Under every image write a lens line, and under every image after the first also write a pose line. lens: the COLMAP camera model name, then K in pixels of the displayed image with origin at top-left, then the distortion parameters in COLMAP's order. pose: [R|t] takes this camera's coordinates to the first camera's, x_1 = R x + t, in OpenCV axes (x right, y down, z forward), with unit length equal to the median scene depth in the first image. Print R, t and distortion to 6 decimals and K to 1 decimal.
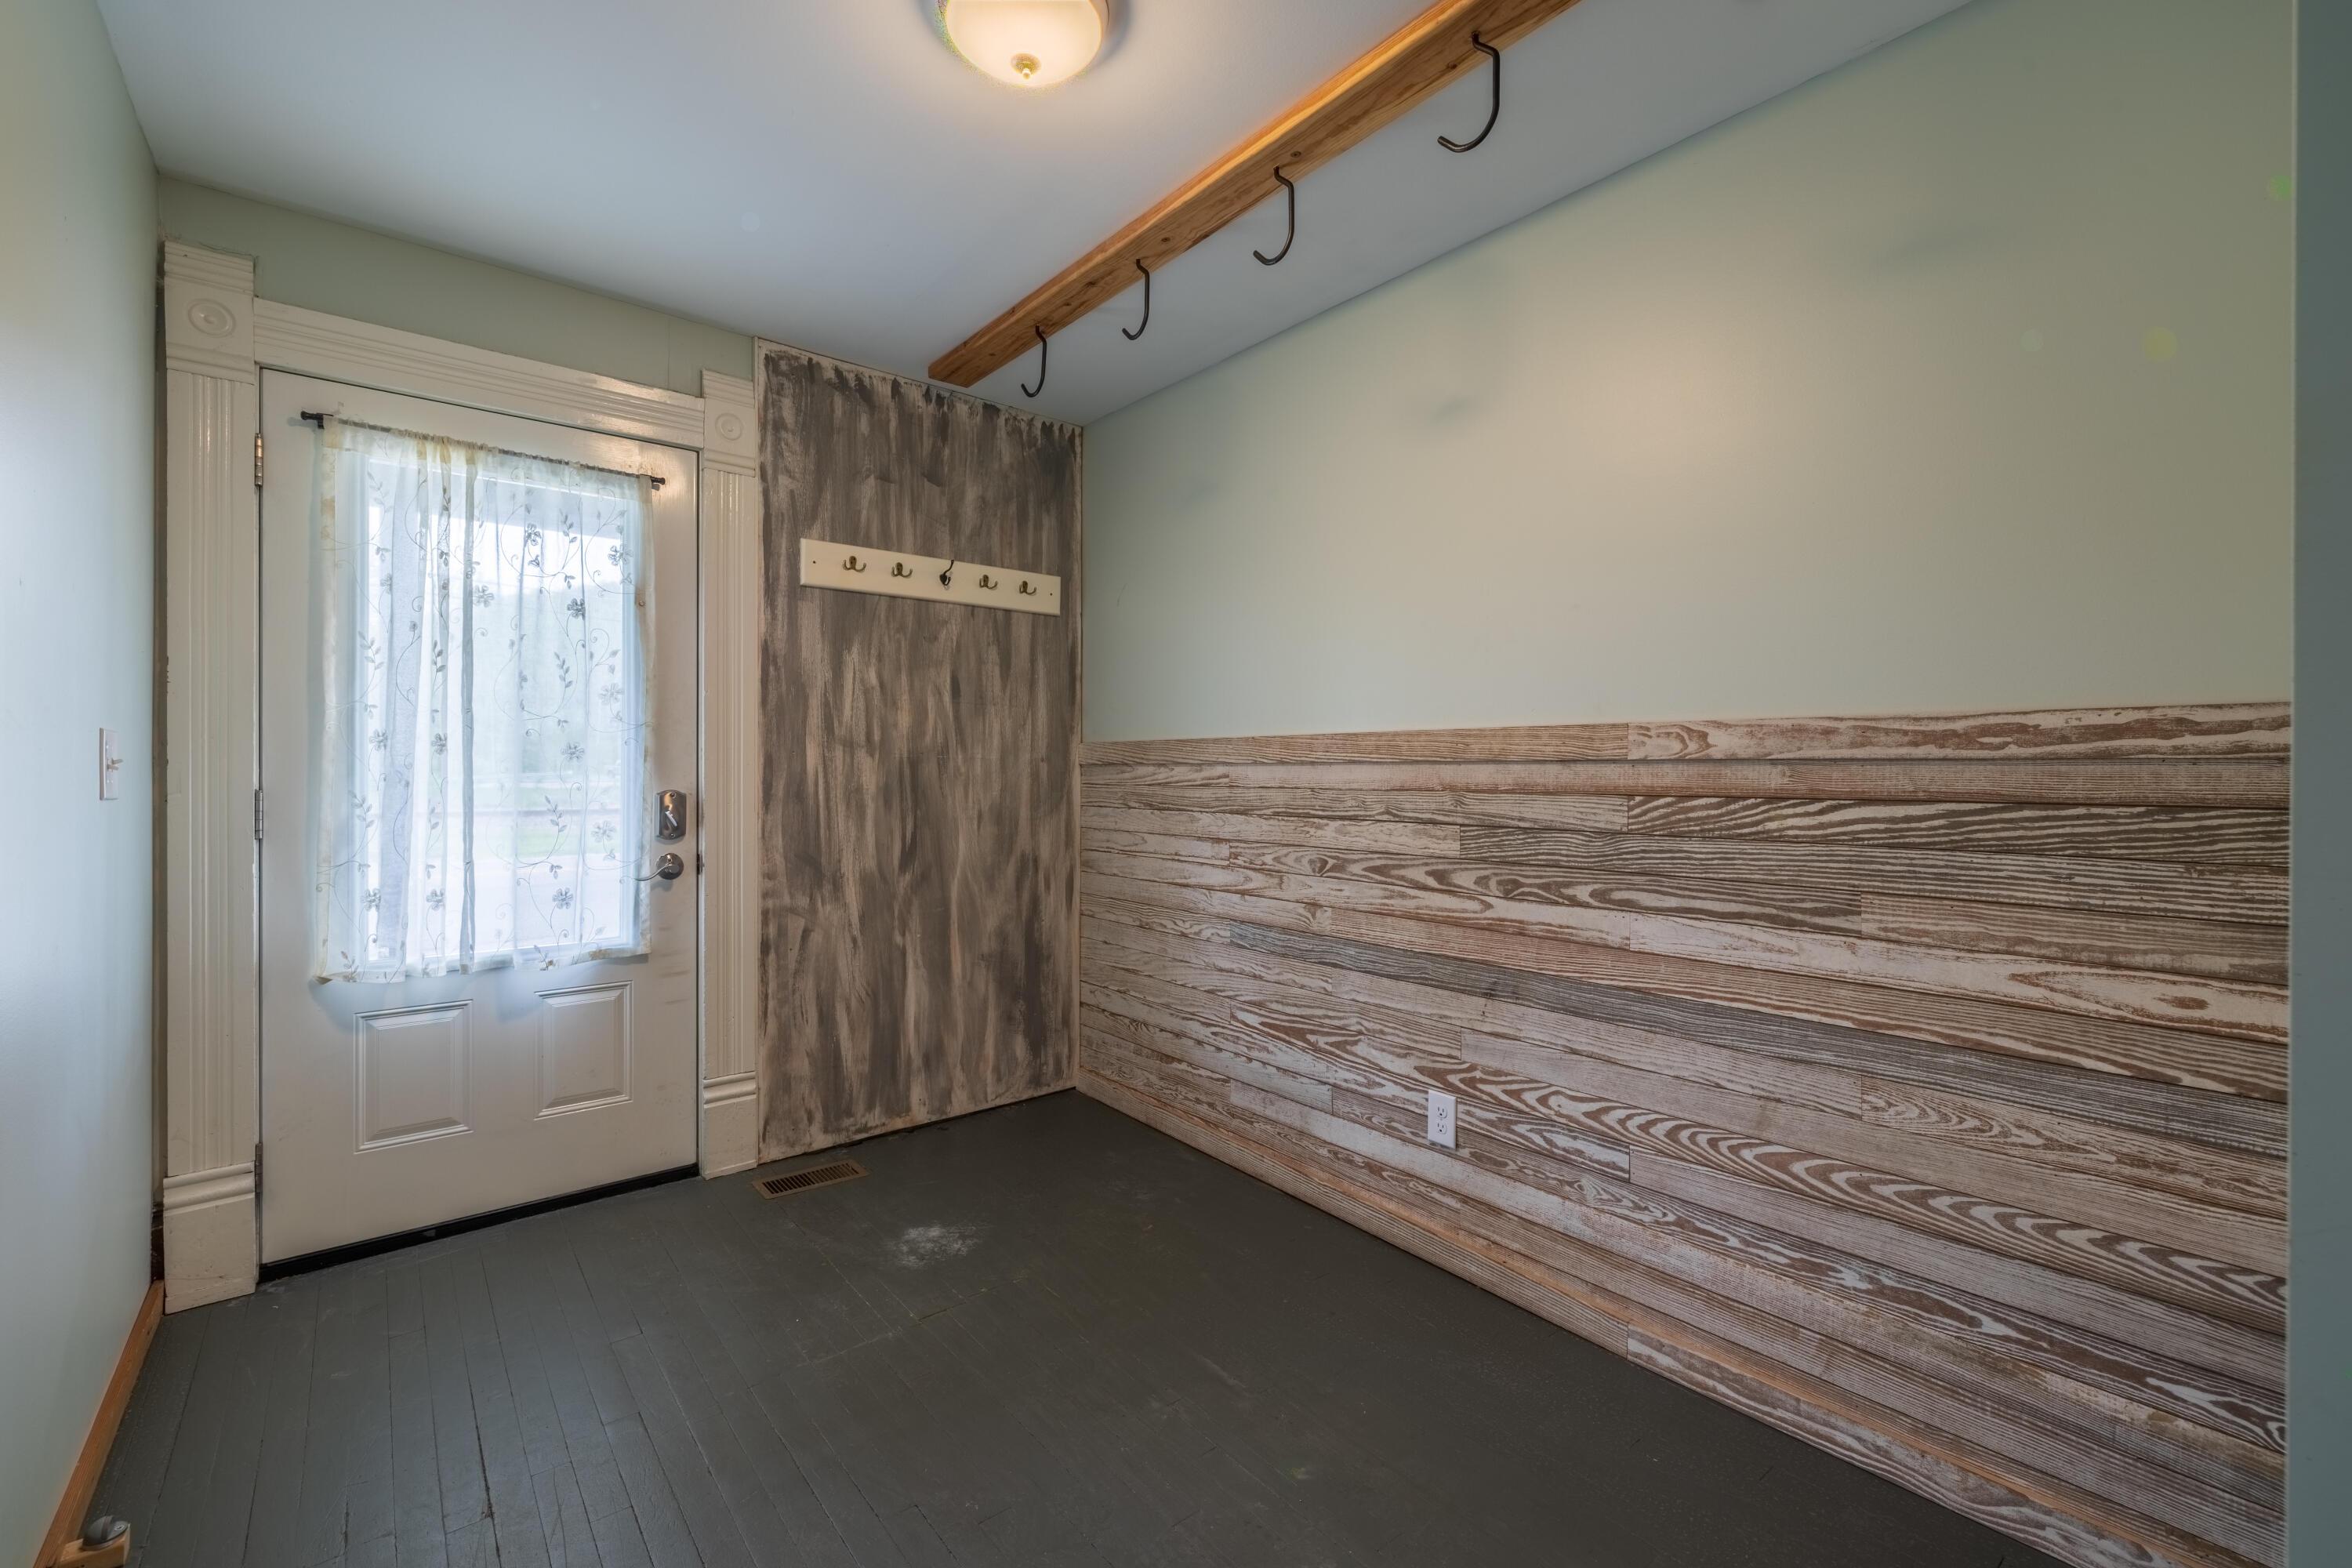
lens RADIAL K [[977.7, 0, 1175.0], [0, 977.7, 776.1], [0, 0, 1]] dist [-0.001062, 0.000053]
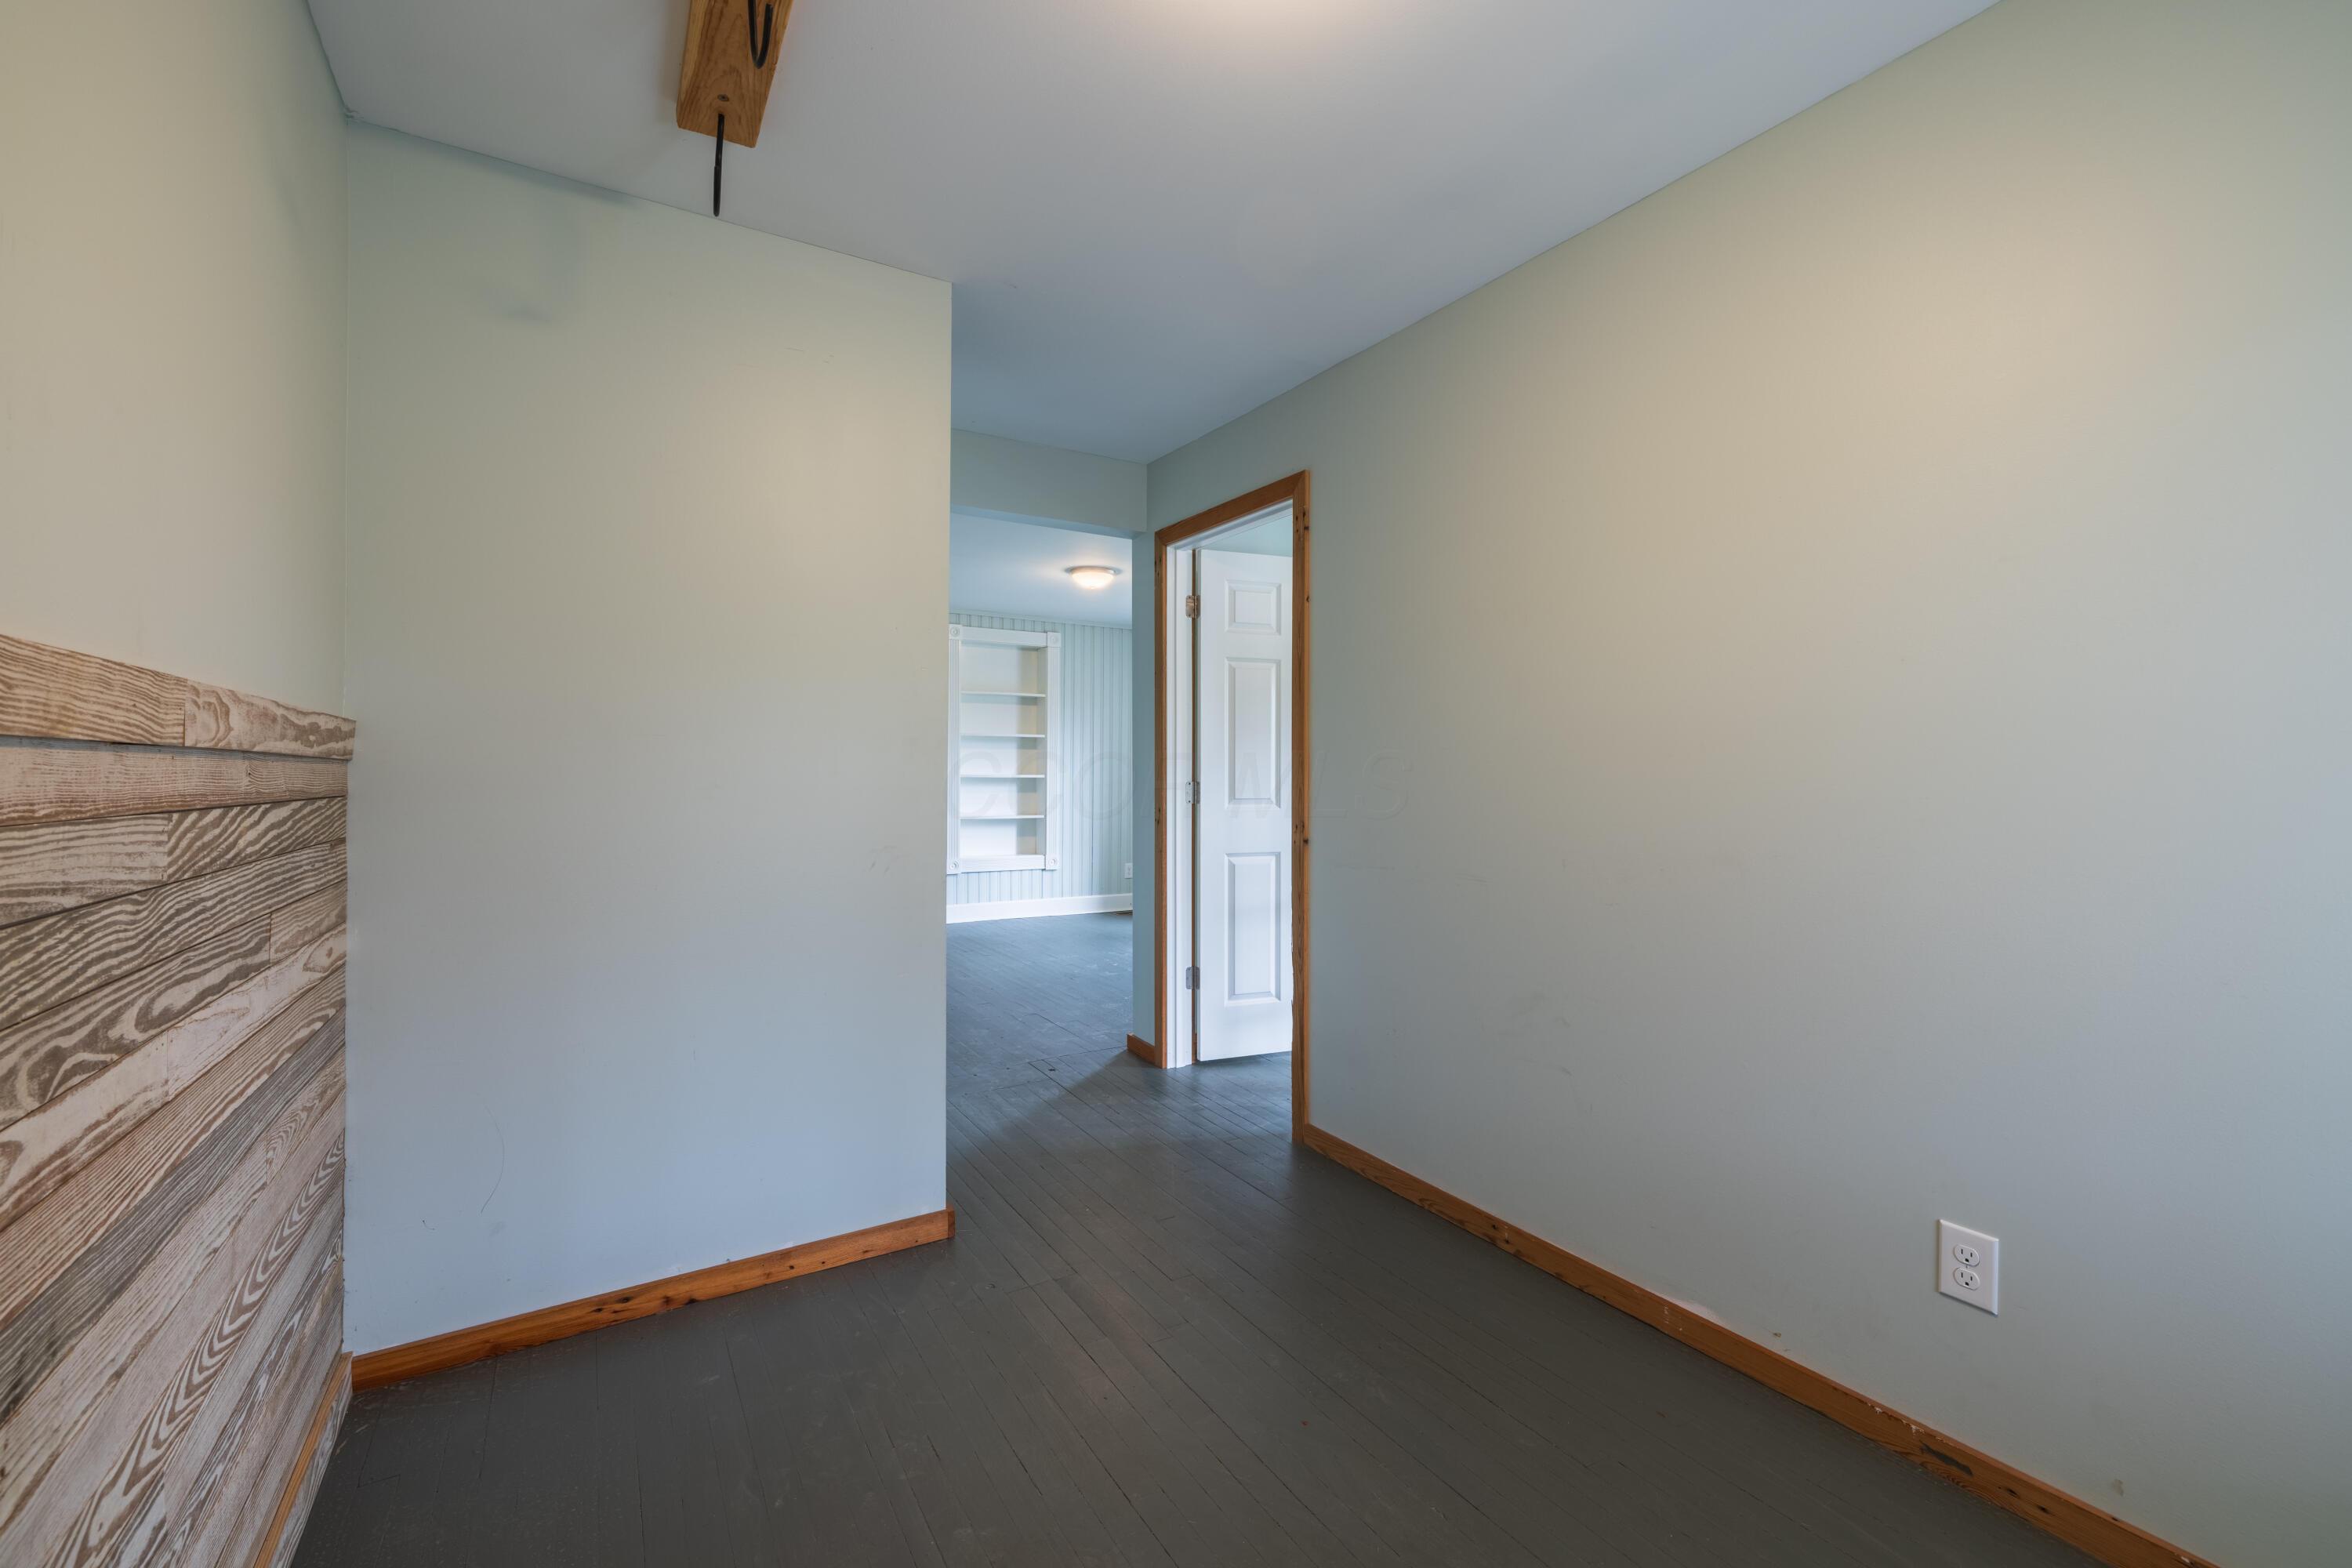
lens RADIAL K [[977.7, 0, 1173.7], [0, 977.7, 775.2], [0, 0, 1]] dist [-0.001062, 0.000053]
pose [[-0.989454, -0.001837, 0.144837, -0.154909], [-0.000944, 0.999980, 0.006233, -0.004715], [-0.144846, 0.006031, -0.989436, 1.420058]]
